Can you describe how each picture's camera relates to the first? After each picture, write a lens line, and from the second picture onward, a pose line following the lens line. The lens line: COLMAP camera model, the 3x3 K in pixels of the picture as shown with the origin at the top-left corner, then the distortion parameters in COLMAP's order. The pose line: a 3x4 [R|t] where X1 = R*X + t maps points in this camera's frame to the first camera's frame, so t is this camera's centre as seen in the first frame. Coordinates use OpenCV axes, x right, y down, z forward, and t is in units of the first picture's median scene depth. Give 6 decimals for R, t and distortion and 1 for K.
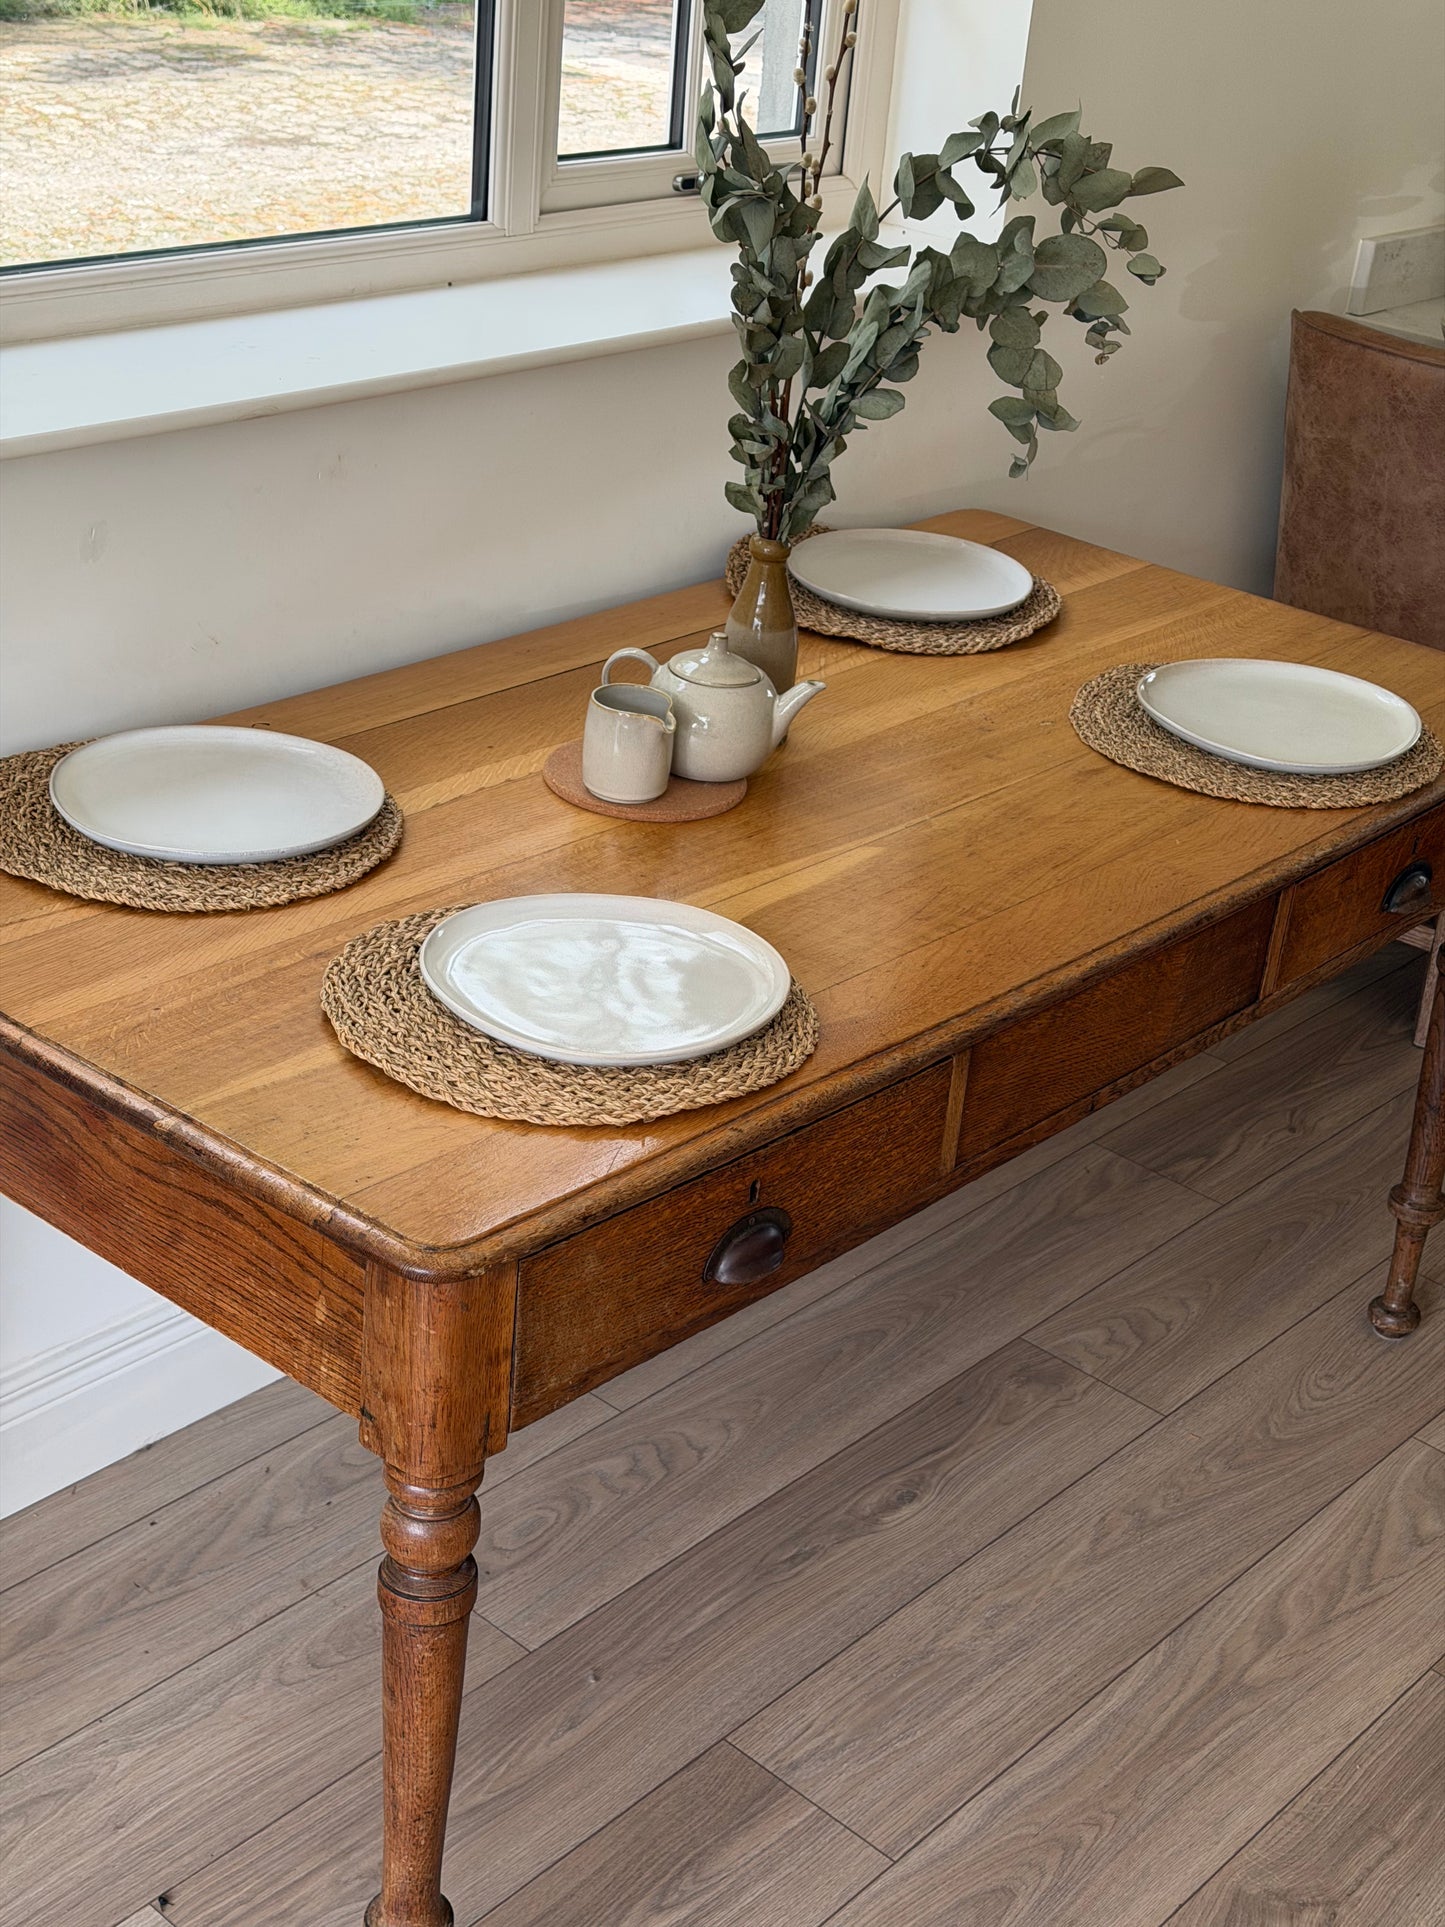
lens RADIAL K [[2723.1, 0, 717.7], [0, 2723.1, 960.7], [0, 0, 1]] dist [0.124049, 0.000000]
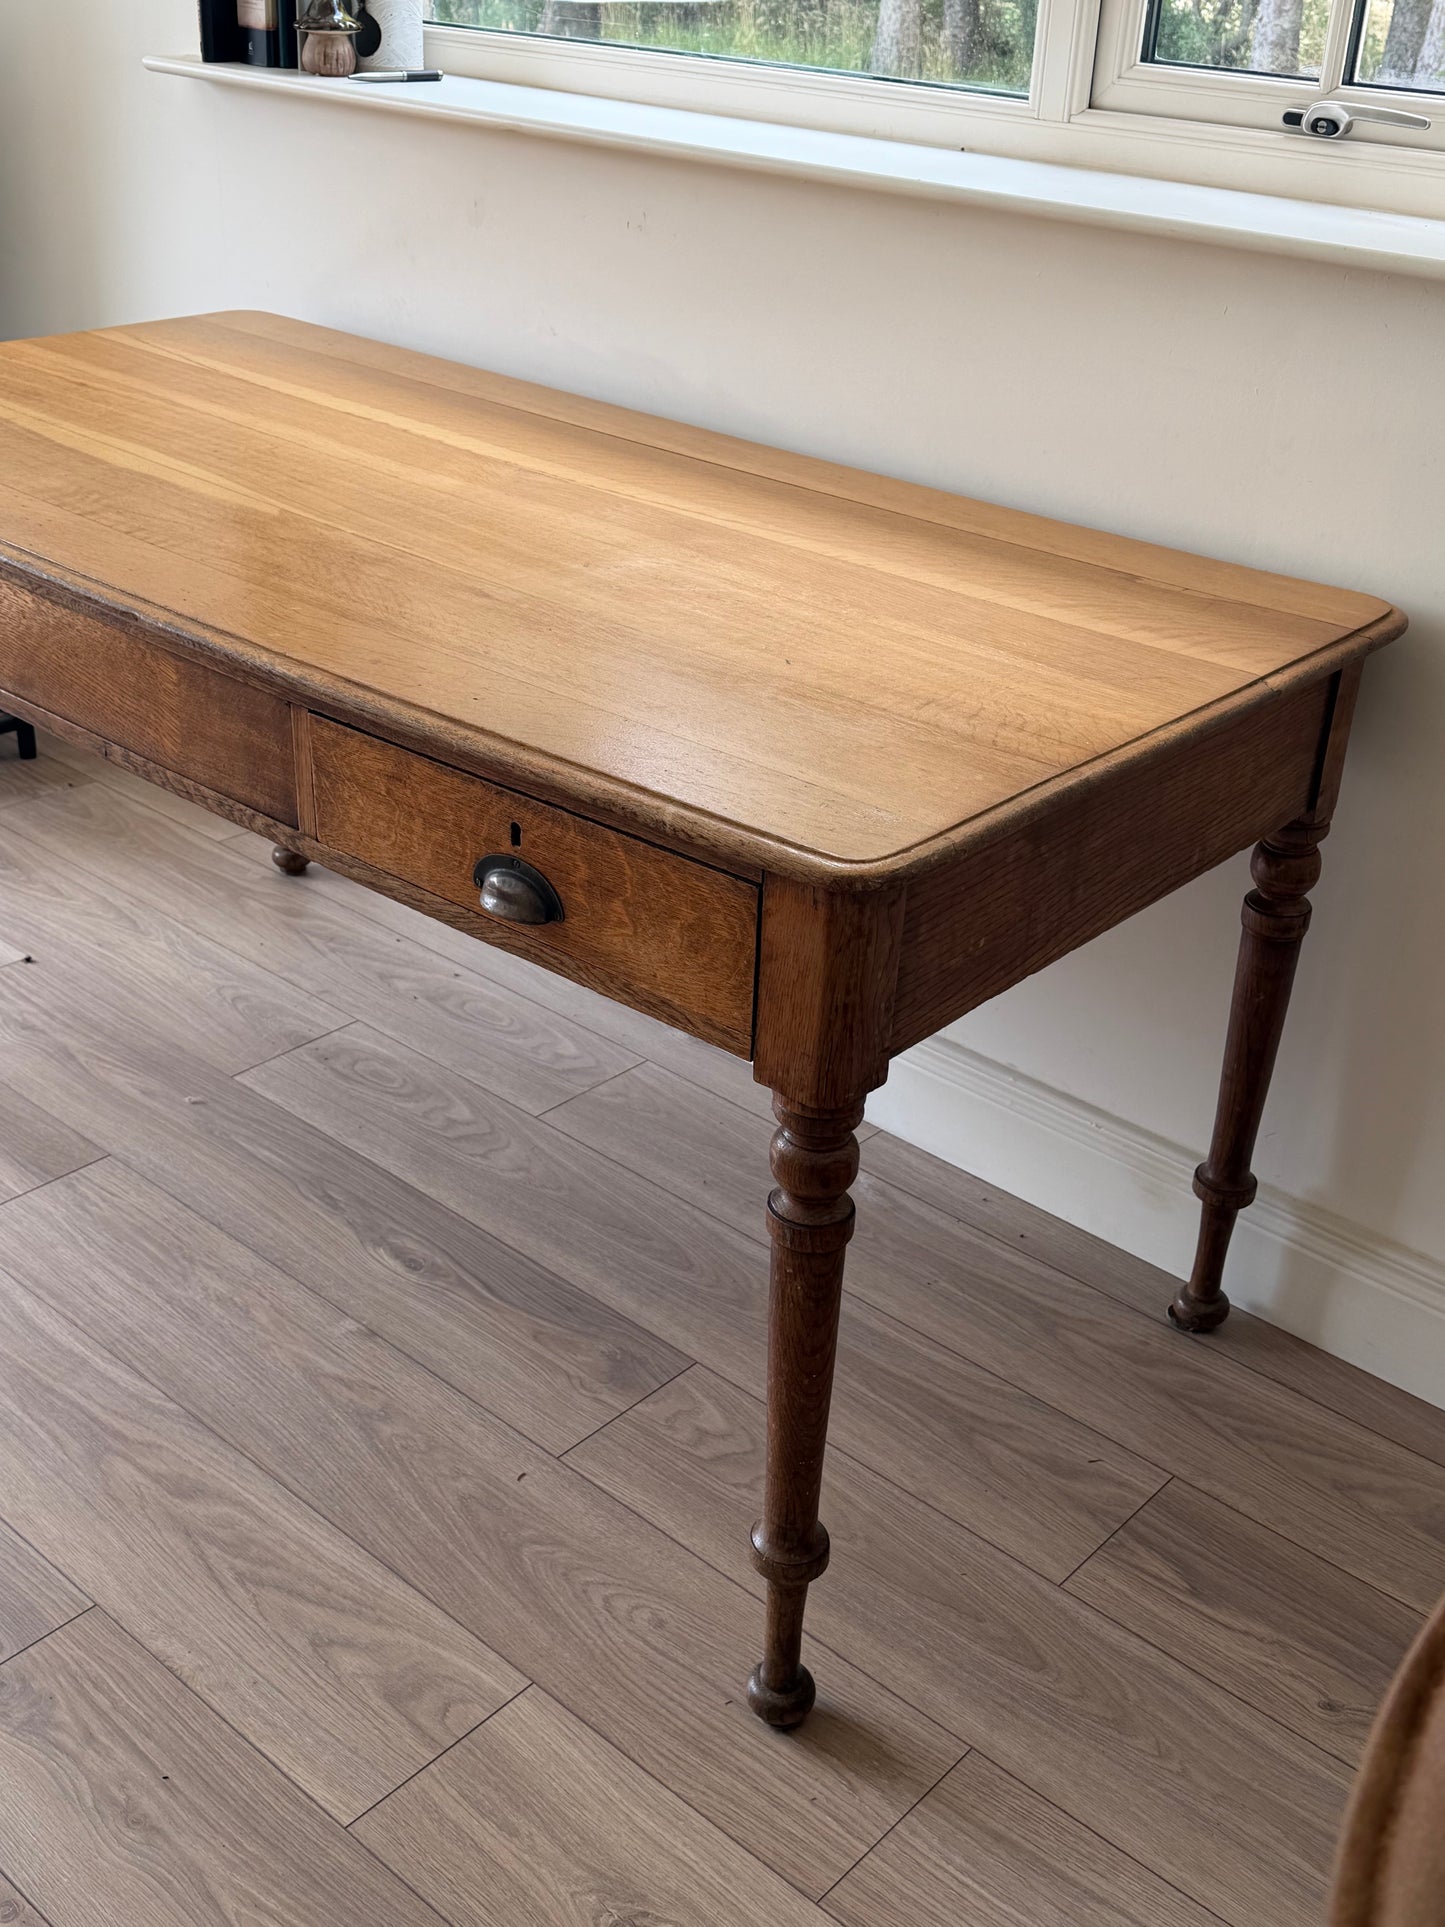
lens RADIAL K [[2080.0, 0, 729.6], [0, 2080.0, 960.4], [0, 0, 1]] dist [0.103257, 0.000000]
pose [[0.001736, 0.388447, -0.921469, 0.872839], [-0.483246, 0.807059, 0.339307, -0.260259], [0.875483, 0.444708, 0.189117, 1.040045]]
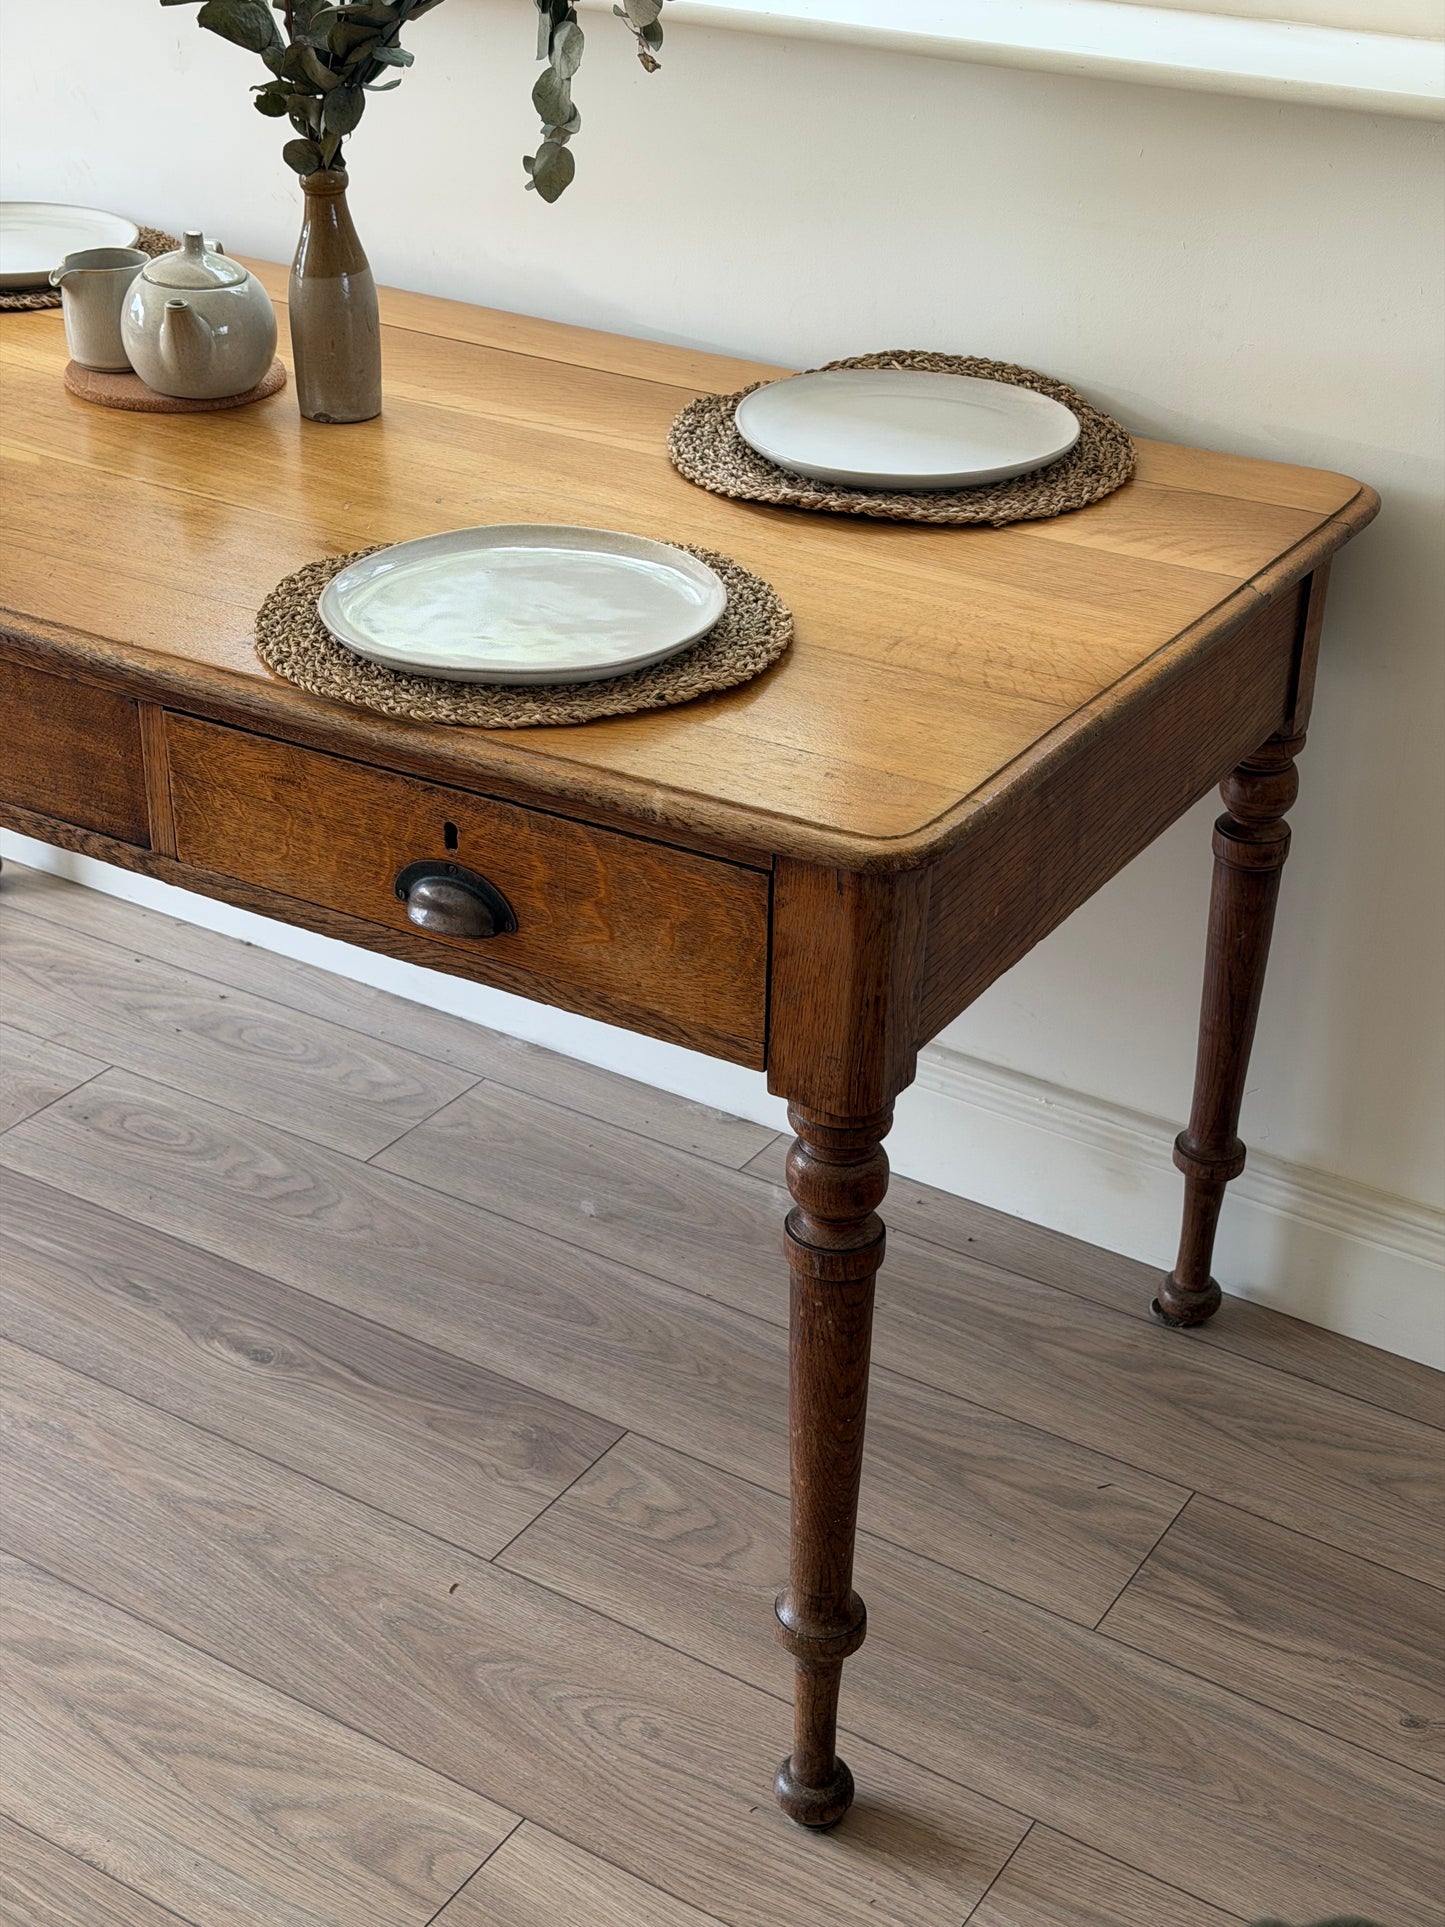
lens RADIAL K [[2723.1, 0, 717.8], [0, 2723.1, 961.0], [0, 0, 1]] dist [0.124049, 0.000000]
pose [[0.162240, 0.396467, -0.903599, 0.941819], [-0.447079, 0.845881, 0.290871, -0.255538], [0.879658, 0.356789, 0.314488, 0.935100]]
